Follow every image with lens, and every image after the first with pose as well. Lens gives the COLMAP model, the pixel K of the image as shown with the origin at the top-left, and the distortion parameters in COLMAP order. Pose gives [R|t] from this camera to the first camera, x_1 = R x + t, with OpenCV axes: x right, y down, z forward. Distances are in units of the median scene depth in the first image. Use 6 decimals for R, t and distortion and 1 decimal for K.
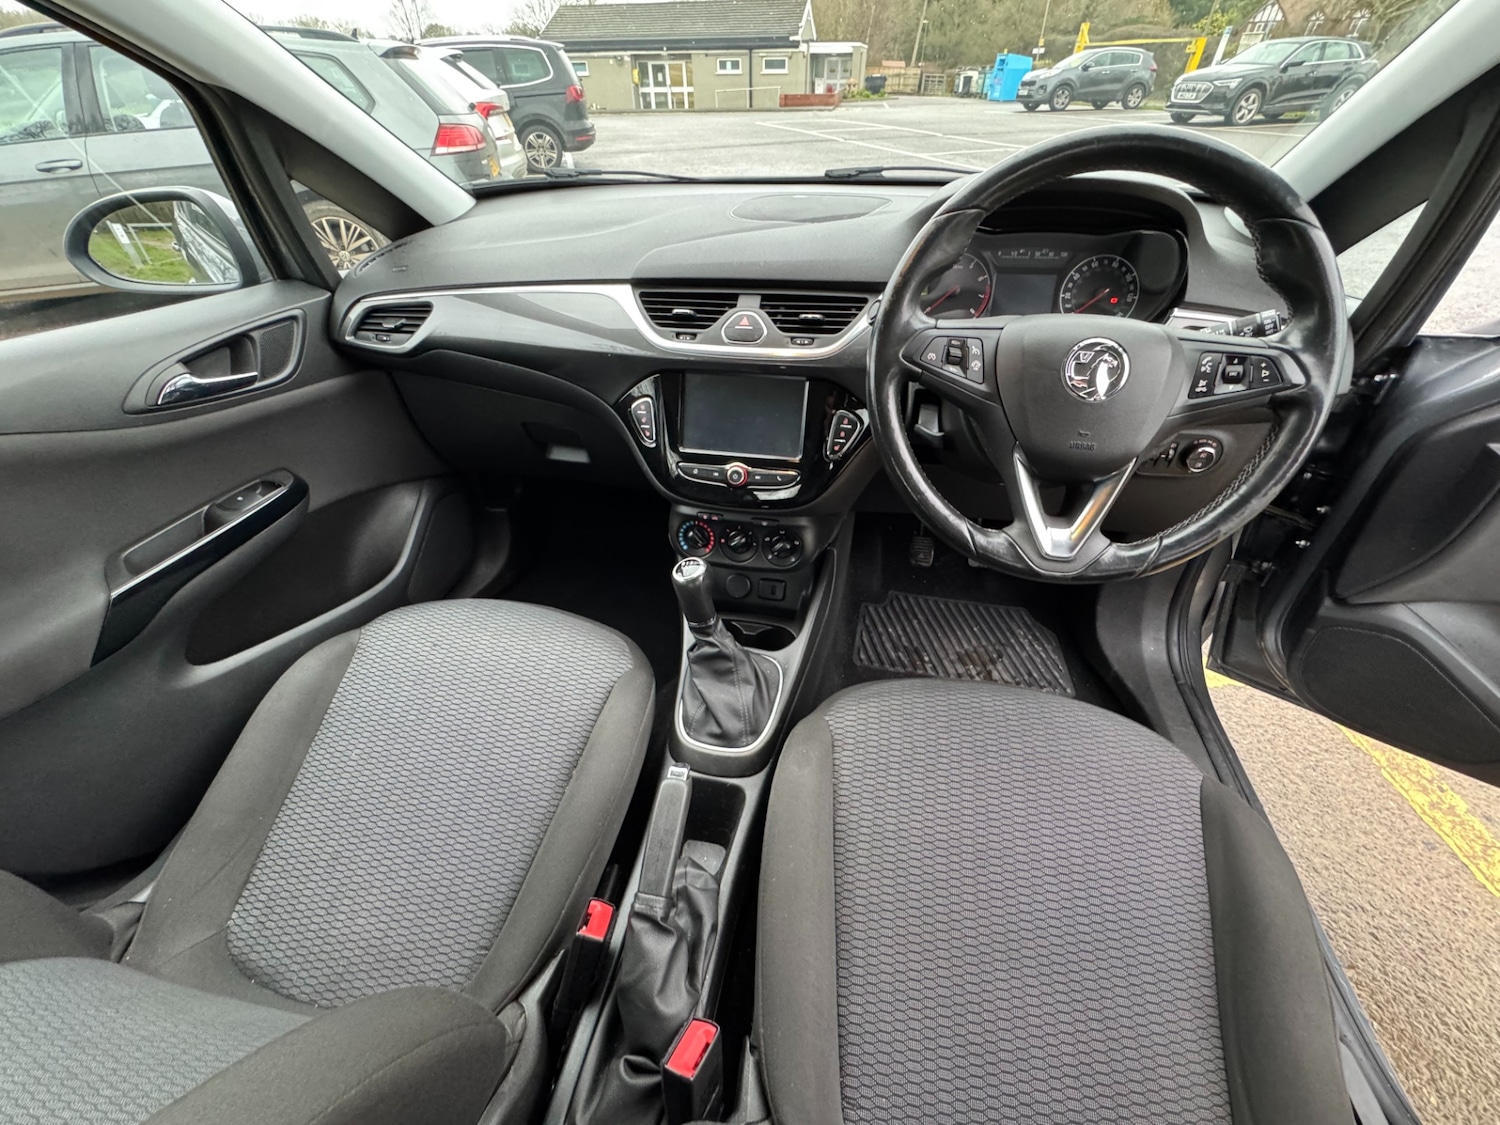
lens RADIAL K [[596.4, 0, 748.2], [0, 596.4, 561.7], [0, 0, 1]] dist [-0.005021, -0.000215]
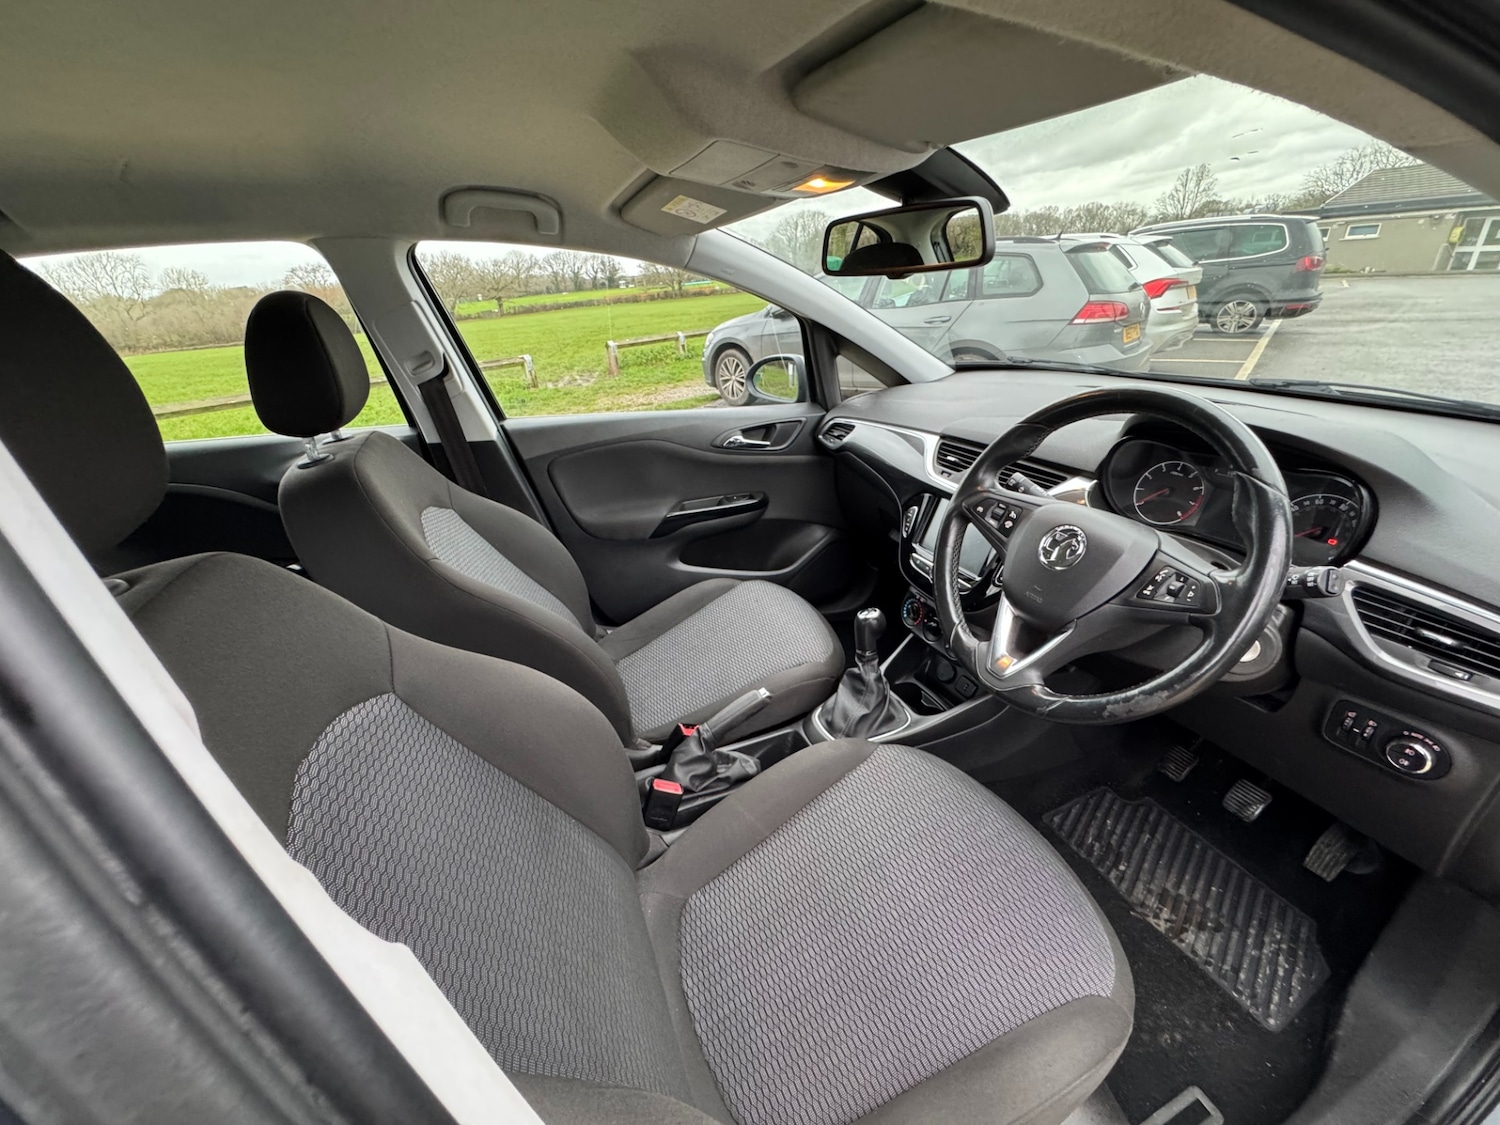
lens RADIAL K [[596.4, 0, 748.2], [0, 596.4, 561.7], [0, 0, 1]] dist [-0.005021, -0.000215]
pose [[0.564767, 0.334939, -0.754224, 0.663871], [-0.480219, 0.876645, 0.029714, 0.001257], [0.671140, 0.345411, 0.655944, -0.176929]]
